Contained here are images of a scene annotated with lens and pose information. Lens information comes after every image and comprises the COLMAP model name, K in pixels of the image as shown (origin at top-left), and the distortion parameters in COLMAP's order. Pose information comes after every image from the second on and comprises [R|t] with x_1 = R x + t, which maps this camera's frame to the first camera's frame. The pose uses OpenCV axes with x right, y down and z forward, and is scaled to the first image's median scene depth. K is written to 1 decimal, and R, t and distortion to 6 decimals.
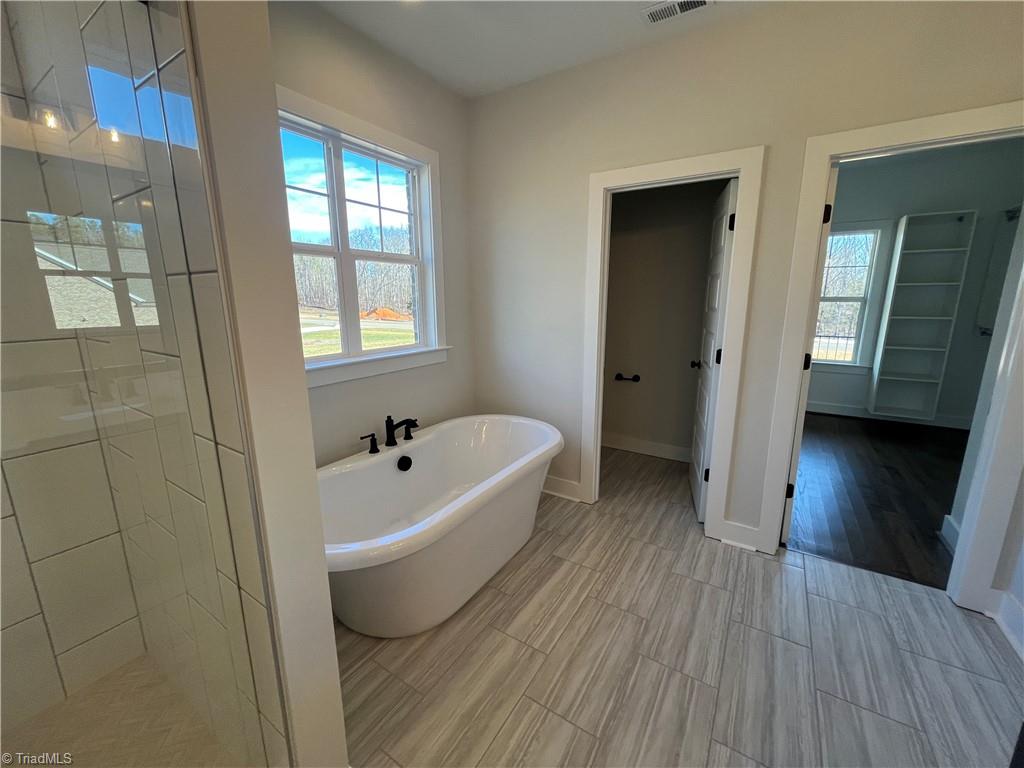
lens RADIAL K [[409.5, 0, 517.9], [0, 409.5, 380.0], [0, 0, 1]] dist [0.000622, -0.000184]
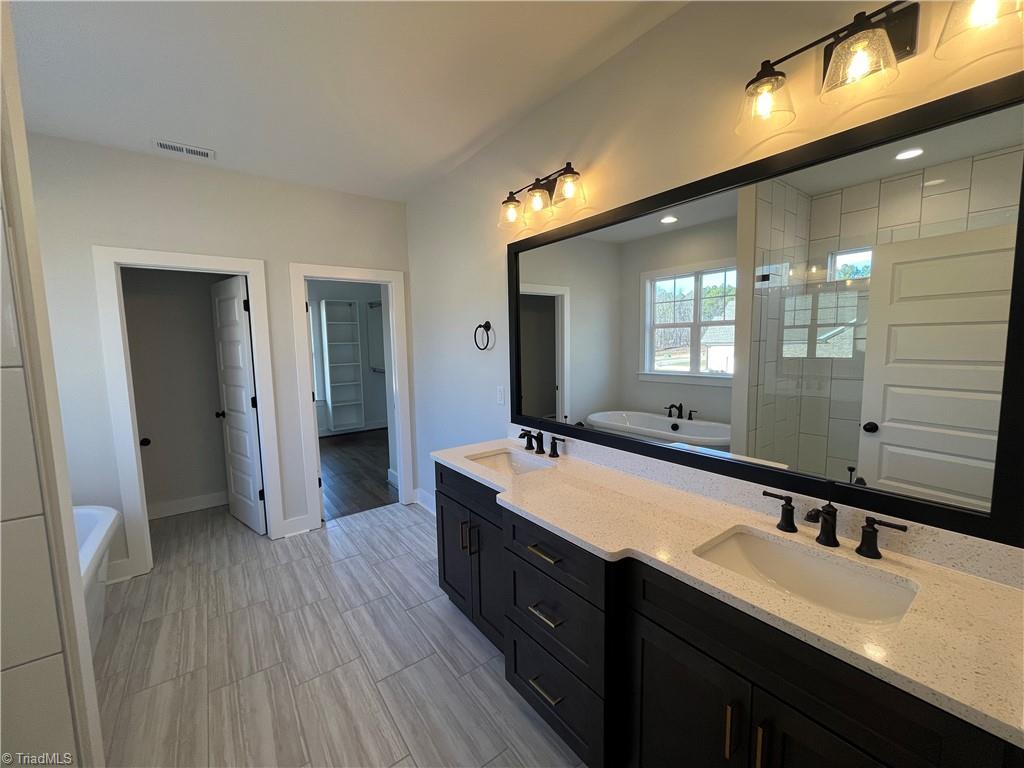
lens RADIAL K [[409.5, 0, 513.9], [0, 409.5, 382.3], [0, 0, 1]] dist [0.000622, -0.000184]
pose [[0.355141, -0.096751, 0.929792, -0.483185], [0.203143, 0.978848, 0.024263, 0.018447], [-0.912473, 0.180264, 0.367284, -0.295899]]
